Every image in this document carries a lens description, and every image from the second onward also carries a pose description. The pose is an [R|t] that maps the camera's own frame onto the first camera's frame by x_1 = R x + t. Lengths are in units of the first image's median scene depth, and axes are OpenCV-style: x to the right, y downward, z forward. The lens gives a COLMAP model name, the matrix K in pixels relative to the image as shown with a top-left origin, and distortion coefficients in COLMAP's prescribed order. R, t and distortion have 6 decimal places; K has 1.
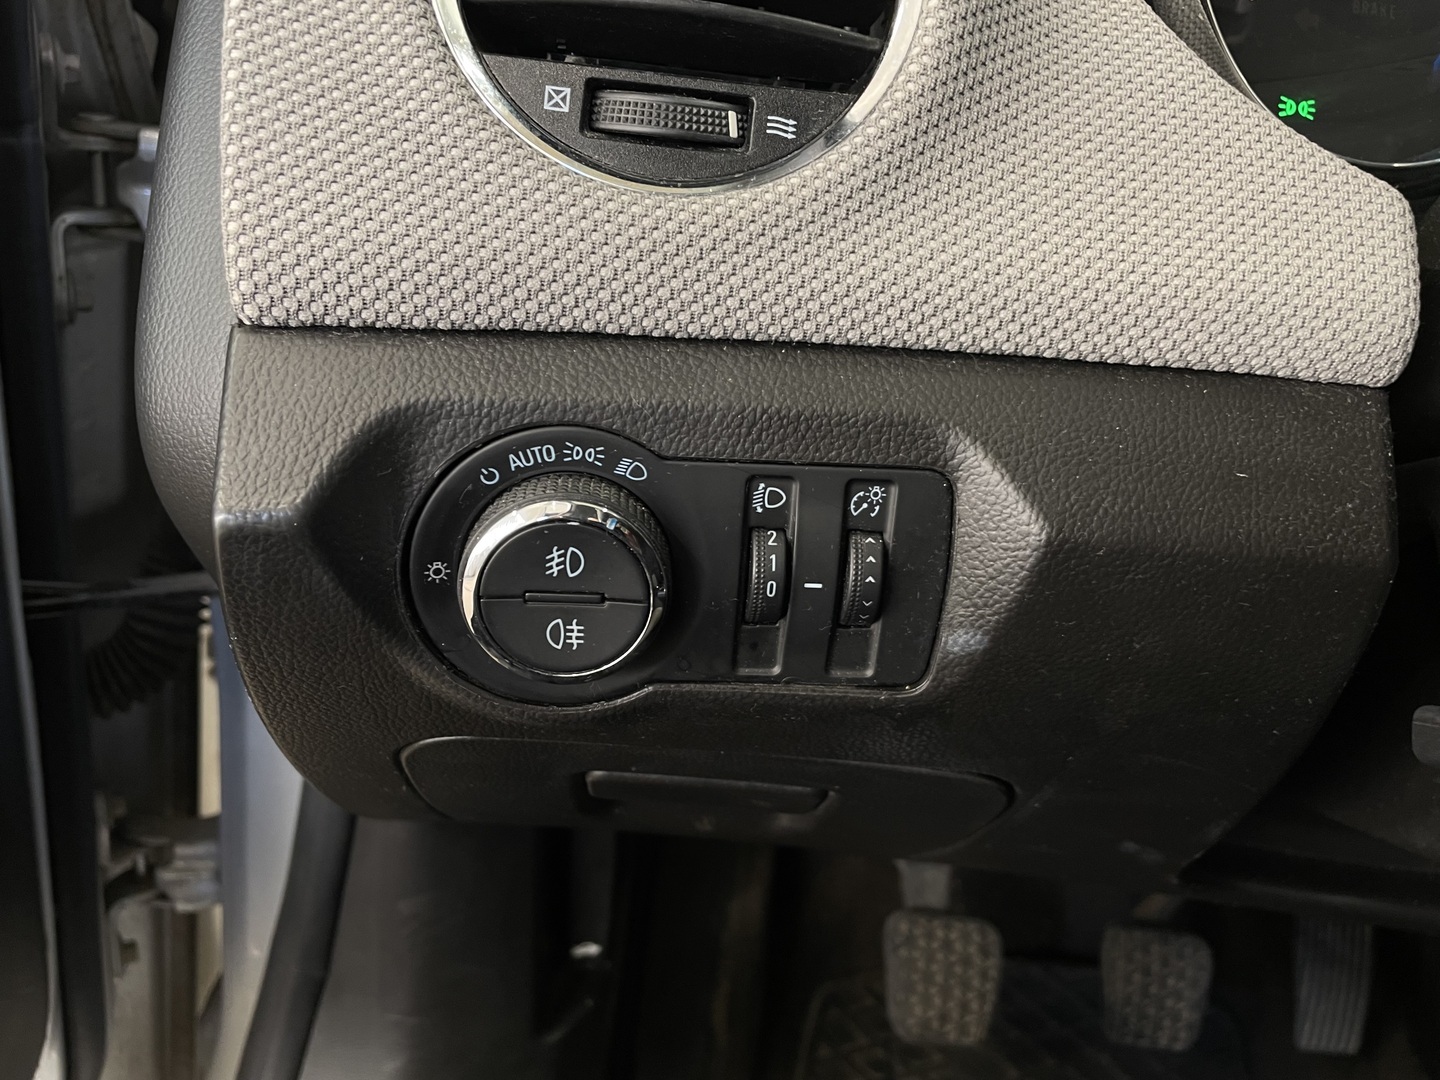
lens RADIAL K [[1136.1, 0, 720.0], [0, 1136.1, 540.0], [0, 0, 1]] dist [0.066880, -0.137409]
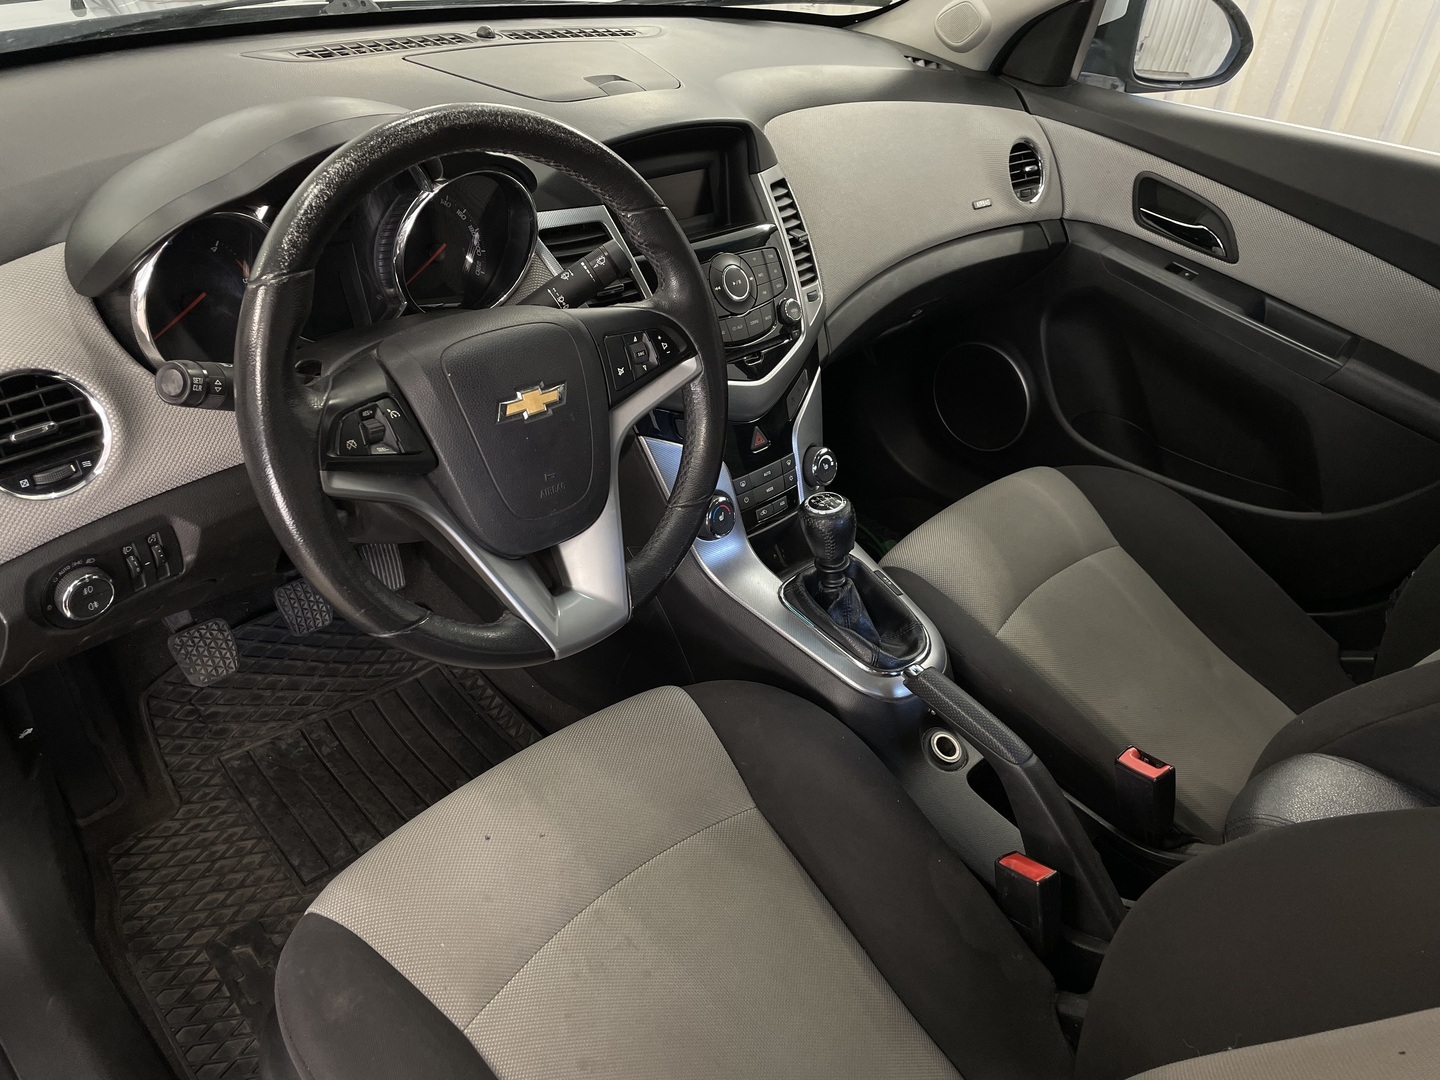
lens RADIAL K [[1094.1, 0, 720.0], [0, 1094.1, 540.0], [0, 0, 1]] dist [0.092109, -0.120115]
pose [[0.670600, -0.448281, 0.591050, -0.310983], [0.246552, 0.886151, 0.392363, -0.396638], [-0.699648, -0.117394, 0.704777, -1.159261]]
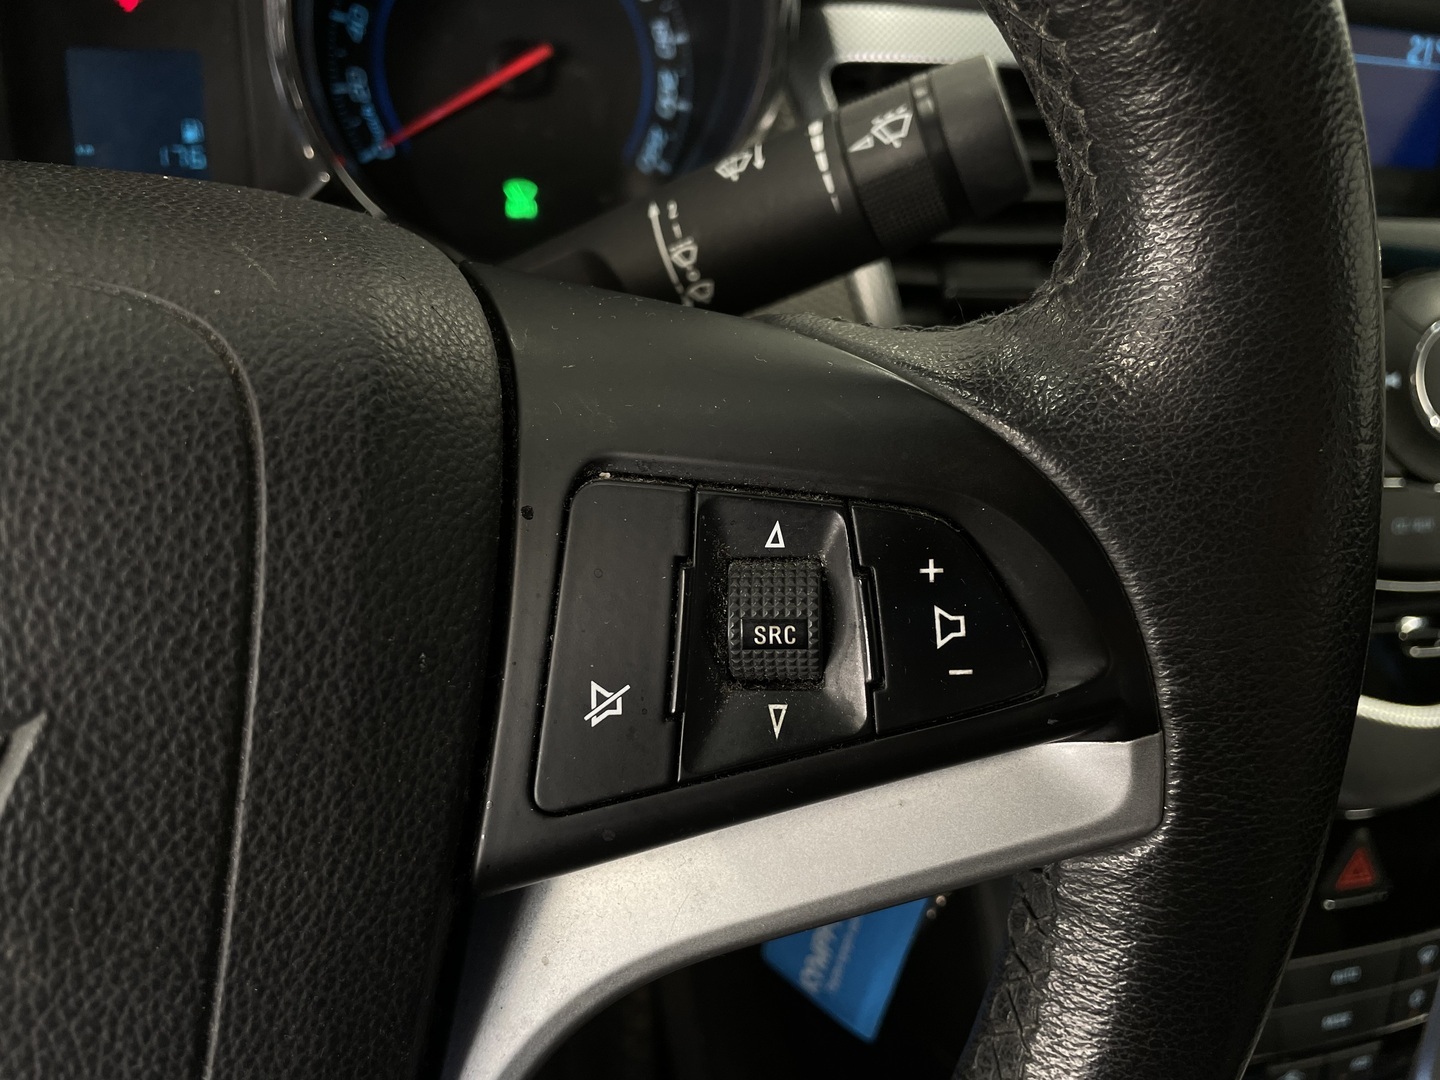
lens RADIAL K [[1136.1, 0, 720.0], [0, 1136.1, 540.0], [0, 0, 1]] dist [0.066880, -0.137409]
pose [[0.961731, -0.154328, 0.226397, 0.578083], [0.084812, 0.953380, 0.289610, -0.144851], [-0.260538, -0.259326, 0.929984, -0.190348]]
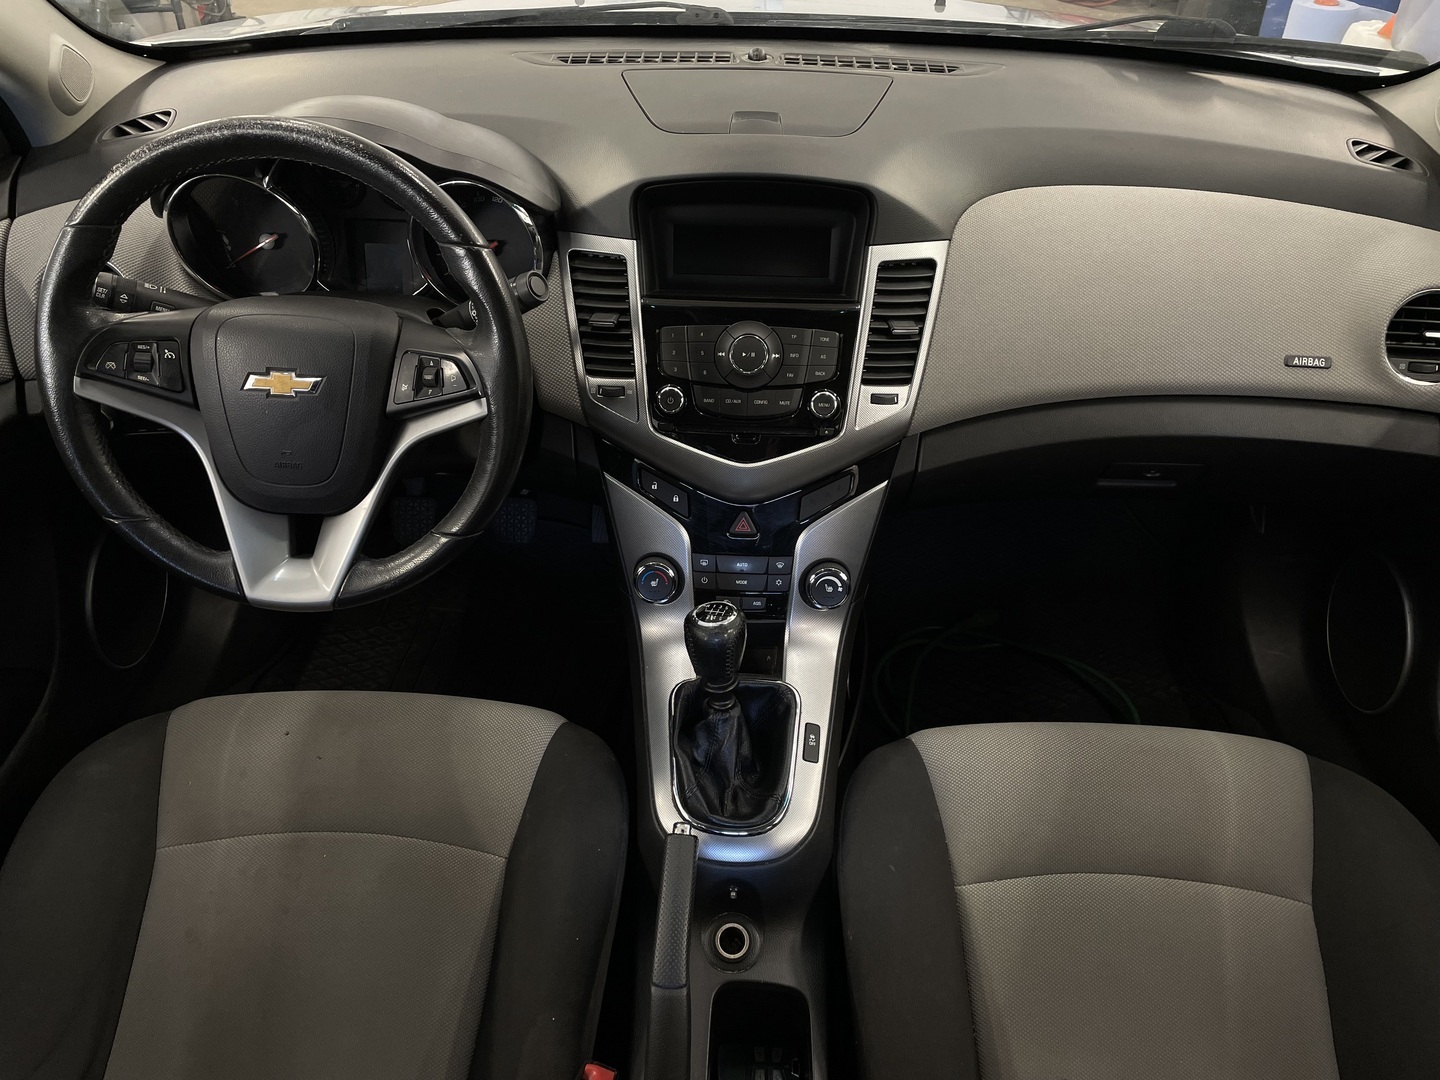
lens RADIAL K [[1094.1, 0, 720.0], [0, 1094.1, 540.0], [0, 0, 1]] dist [0.092109, -0.120115]
pose [[0.995960, -0.073560, -0.051508, 1.129095], [0.085078, 0.956493, 0.279074, -0.235834], [0.028739, -0.282329, 0.958887, -1.543322]]
